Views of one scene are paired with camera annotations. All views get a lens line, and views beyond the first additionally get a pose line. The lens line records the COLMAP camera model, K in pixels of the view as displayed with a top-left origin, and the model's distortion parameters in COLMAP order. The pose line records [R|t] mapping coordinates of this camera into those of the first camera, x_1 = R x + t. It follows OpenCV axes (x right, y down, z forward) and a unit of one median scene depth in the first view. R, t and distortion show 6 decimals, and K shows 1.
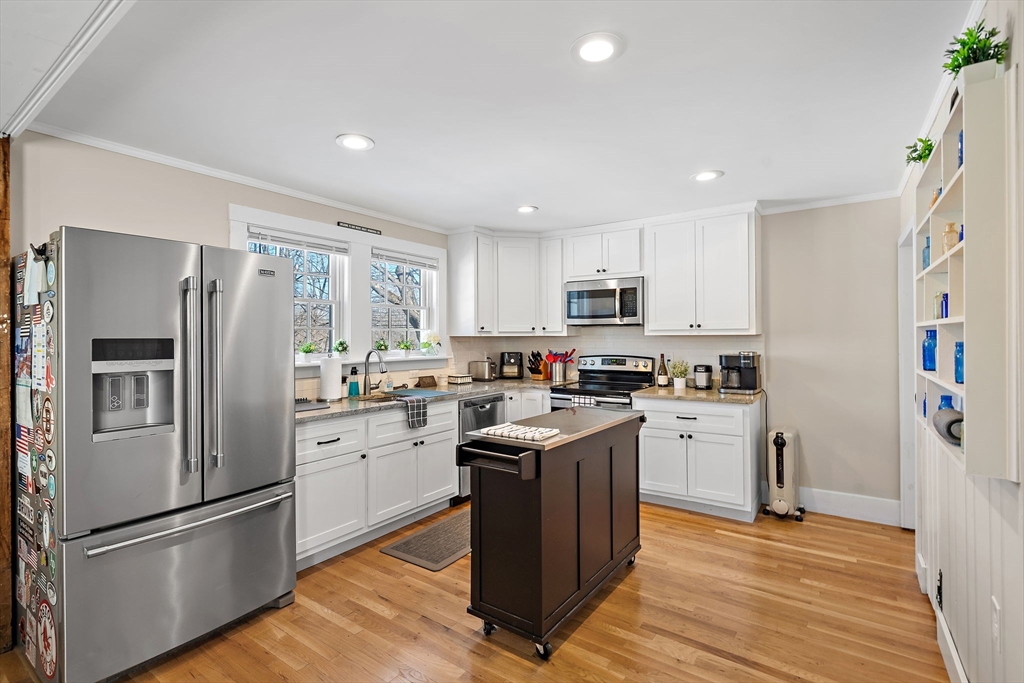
lens RADIAL K [[467.8, 0, 507.6], [0, 467.8, 341.6], [0, 0, 1]] dist [0.000766, 0.000065]
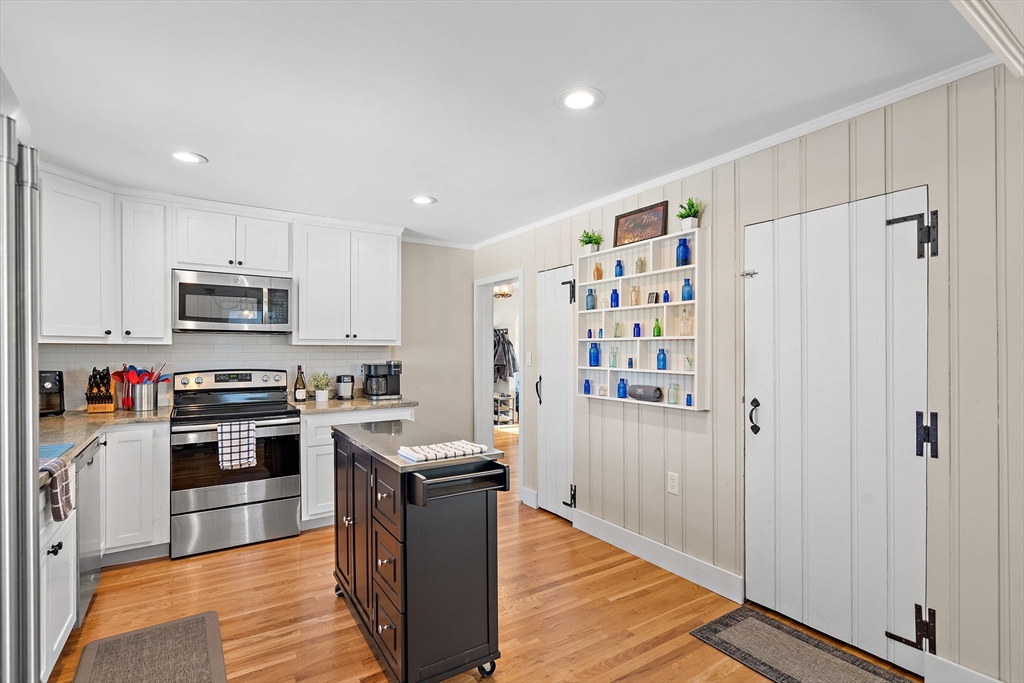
lens RADIAL K [[481.0, 0, 508.4], [0, 481.0, 356.4], [0, 0, 1]] dist [0.001787, 0.000603]
pose [[0.383261, -0.009560, 0.923591, -0.387559], [0.004840, 0.999953, 0.008342, 0.002495], [-0.923627, 0.001273, 0.383290, 0.270884]]
